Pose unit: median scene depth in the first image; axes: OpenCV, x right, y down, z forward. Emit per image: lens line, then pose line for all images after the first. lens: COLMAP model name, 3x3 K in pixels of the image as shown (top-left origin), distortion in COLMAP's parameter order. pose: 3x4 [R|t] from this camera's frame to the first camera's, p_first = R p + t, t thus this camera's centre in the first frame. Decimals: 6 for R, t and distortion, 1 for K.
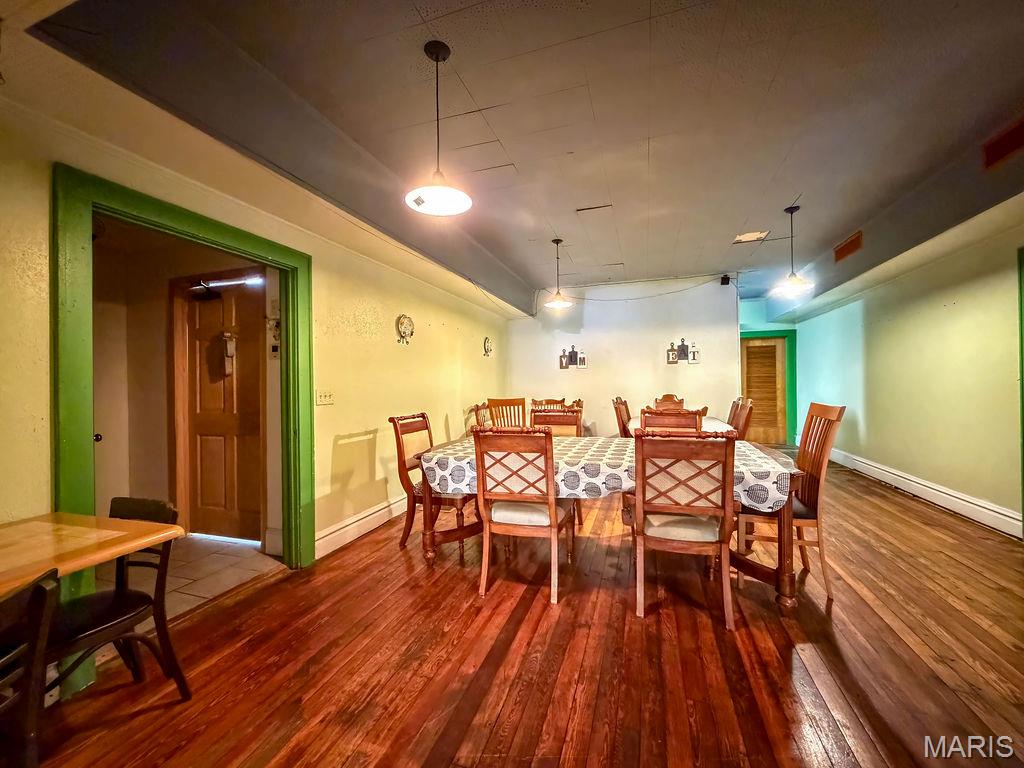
lens RADIAL K [[407.0, 0, 510.6], [0, 407.0, 382.2], [0, 0, 1]] dist [-0.000866, -0.000264]
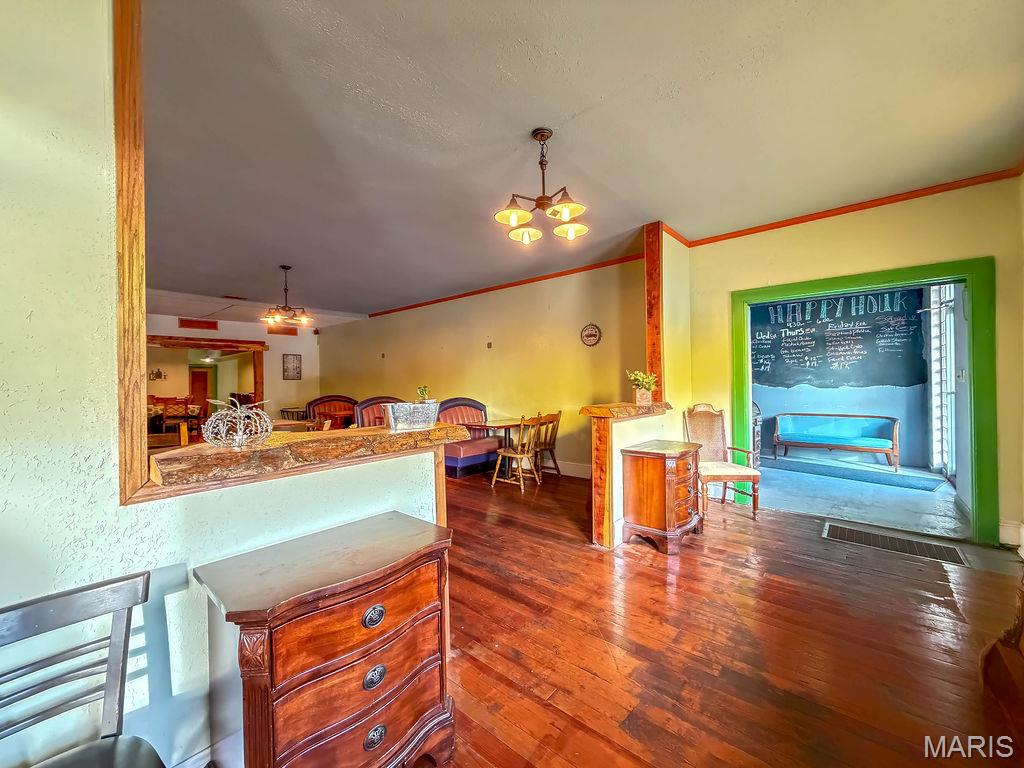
lens RADIAL K [[407.0, 0, 510.6], [0, 407.0, 382.2], [0, 0, 1]] dist [-0.000866, -0.000264]
pose [[0.374562, 0.007886, 0.927168, -2.373355], [0.005706, 0.999925, -0.010810, -0.003872], [-0.927184, 0.009340, 0.374489, -4.152508]]
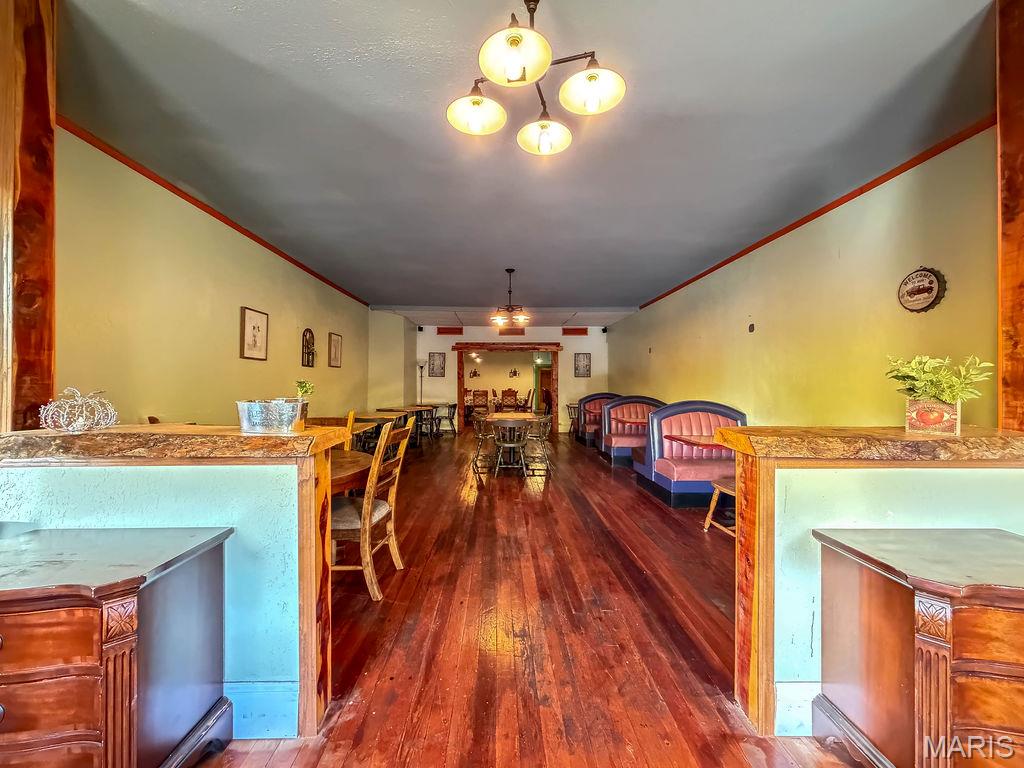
lens RADIAL K [[408.3, 0, 512.0], [0, 408.3, 384.0], [0, 0, 1]] dist [0.001967, 0.000099]
pose [[0.938286, 0.013010, 0.345615, -1.539059], [-0.014264, 0.999898, 0.001087, -0.006902], [-0.345565, -0.005950, 0.938376, -4.428266]]
